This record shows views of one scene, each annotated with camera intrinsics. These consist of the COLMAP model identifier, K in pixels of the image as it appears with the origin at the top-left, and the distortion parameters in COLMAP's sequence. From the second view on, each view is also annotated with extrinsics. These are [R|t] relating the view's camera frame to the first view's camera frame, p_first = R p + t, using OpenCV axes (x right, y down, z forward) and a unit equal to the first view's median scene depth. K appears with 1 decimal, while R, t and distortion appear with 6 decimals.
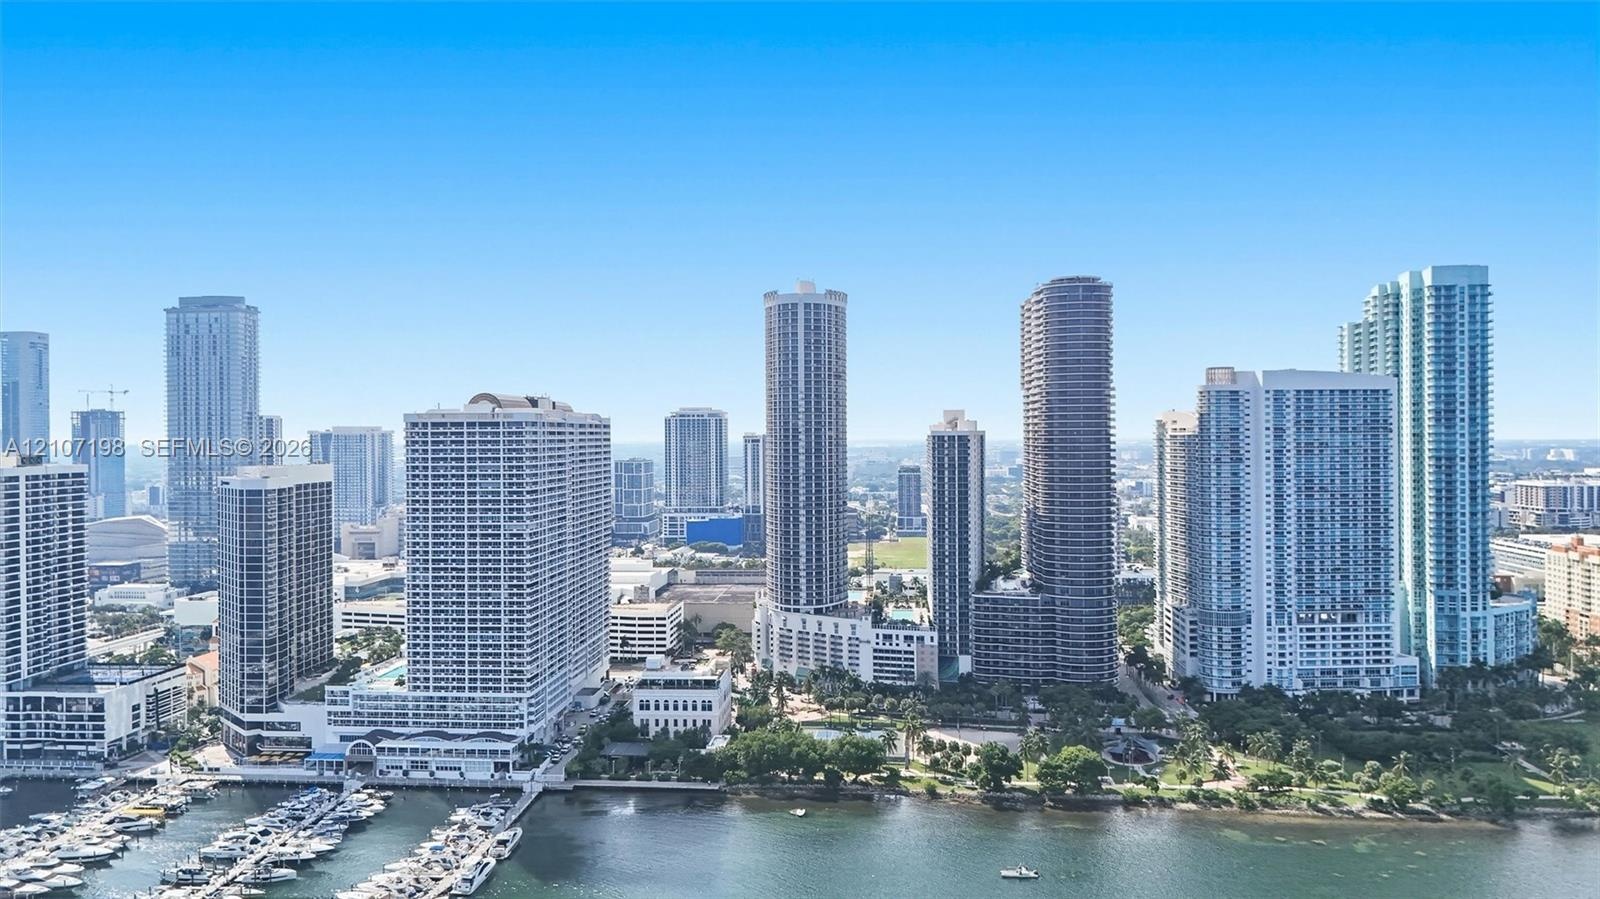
lens RADIAL K [[1173.1, 0, 762.2], [0, 1173.1, 443.2], [0, 0, 1]] dist [0.004189, -0.000040]
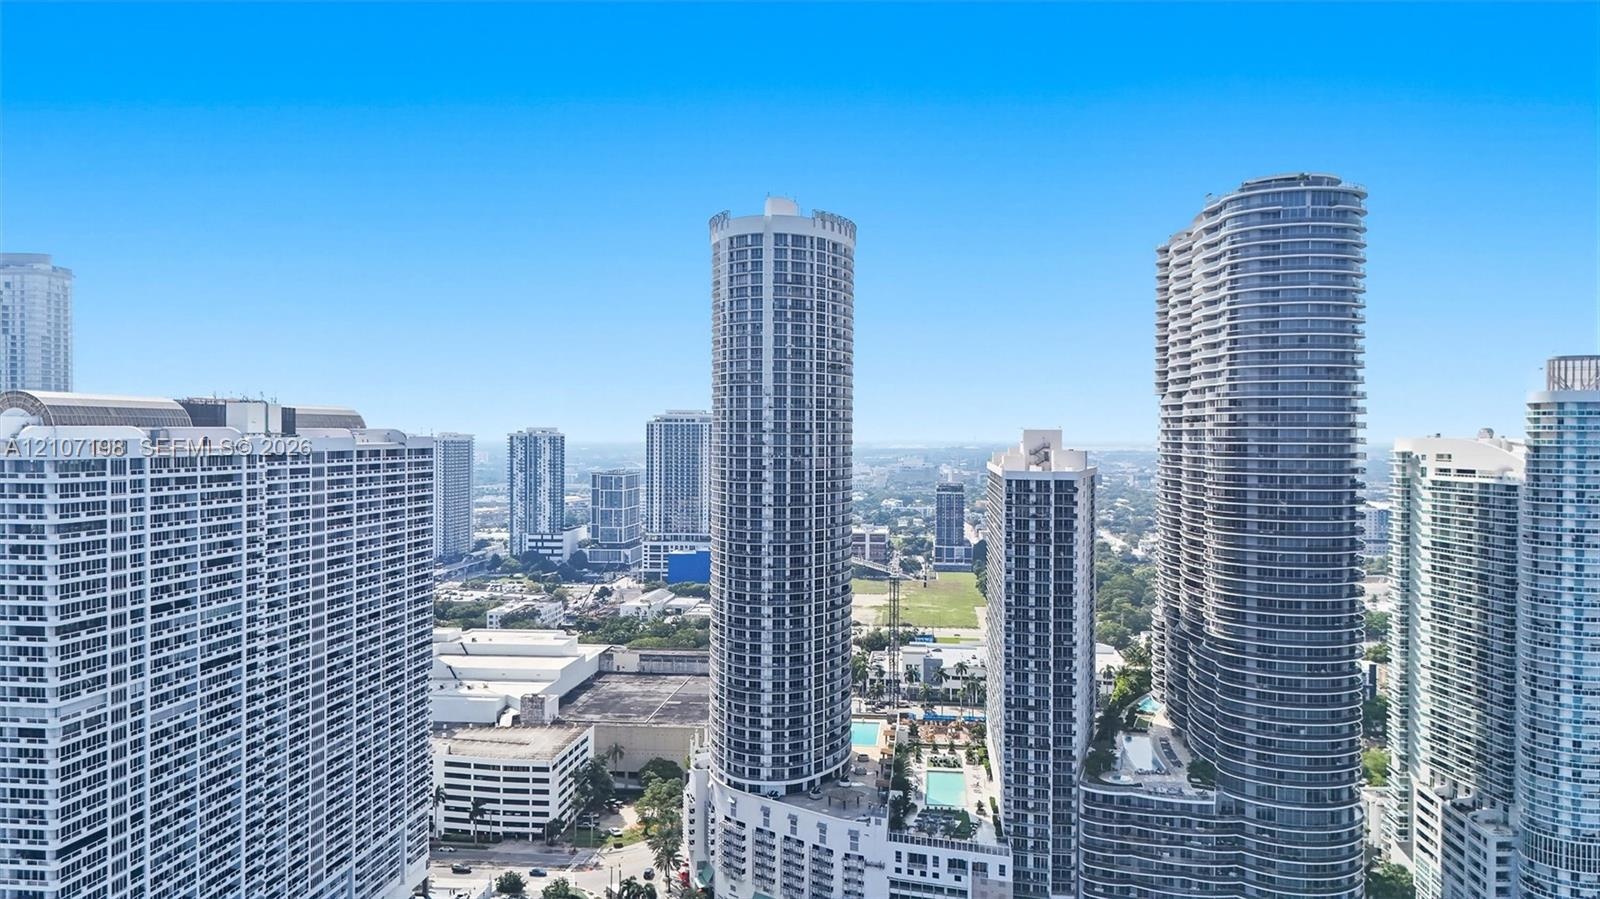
lens RADIAL K [[1156.6, 0, 800.0], [0, 1156.6, 449.5], [0, 0, 1]] dist [-0.003316, -0.001968]
pose [[0.999931, 0.011700, -0.000882, 0.049386], [-0.011693, 0.999903, 0.007502, -0.021891], [0.000970, -0.007491, 0.999971, 0.453926]]
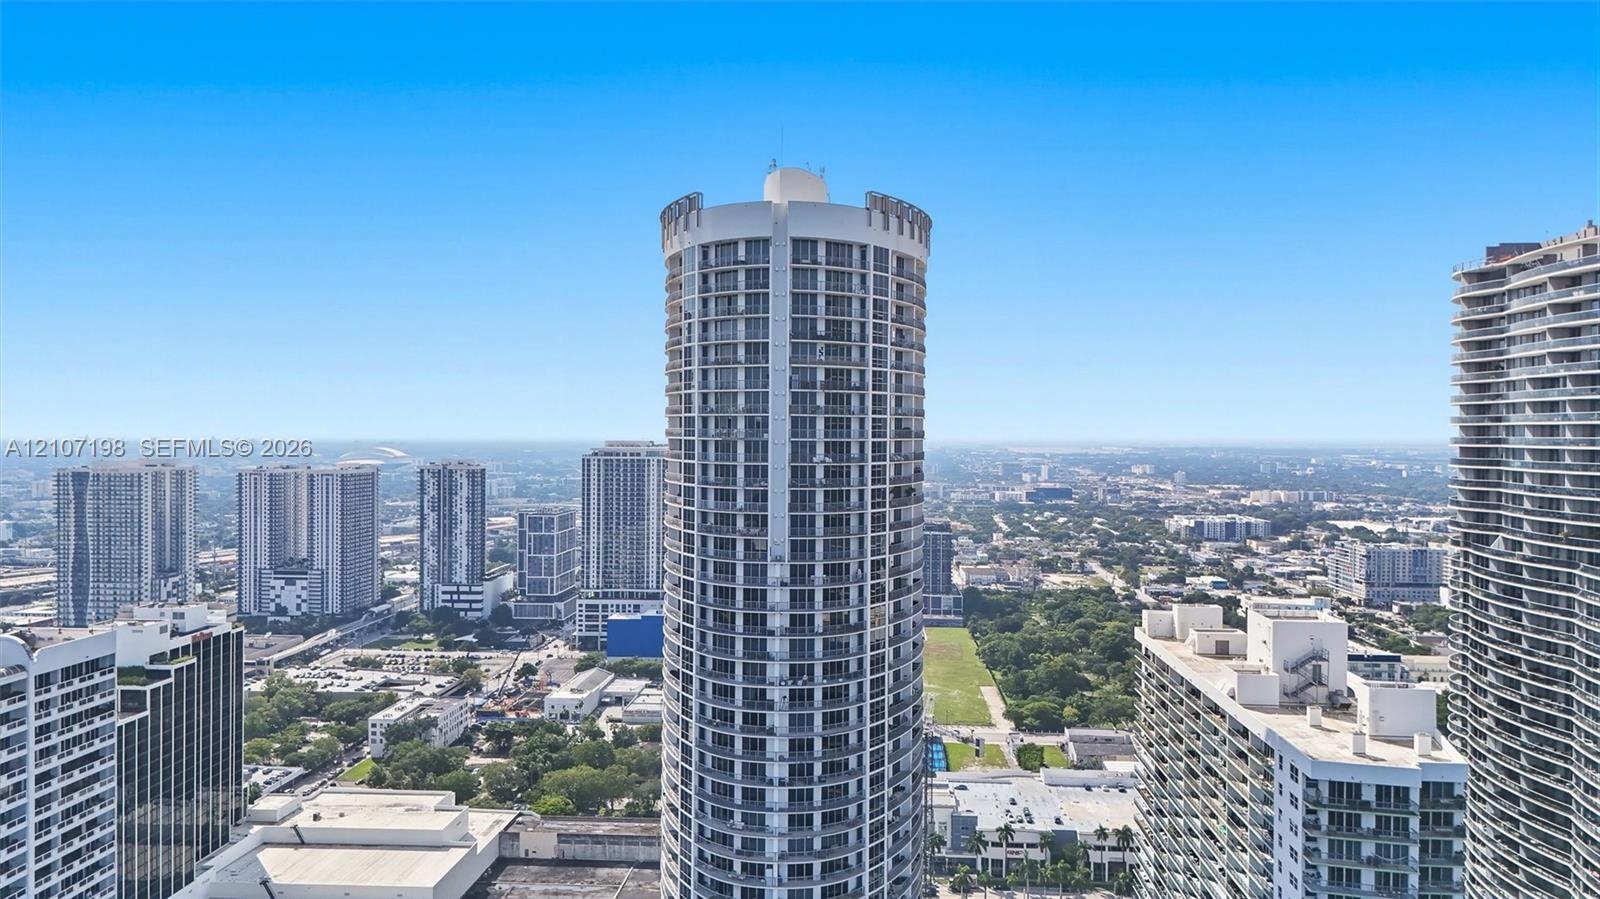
lens RADIAL K [[1156.6, 0, 800.0], [0, 1156.6, 449.5], [0, 0, 1]] dist [-0.003316, -0.001968]
pose [[0.998928, 0.013231, 0.044371, 0.026005], [-0.013650, 0.999865, 0.009166, -0.072314], [-0.044244, -0.009762, 0.998973, 0.727117]]
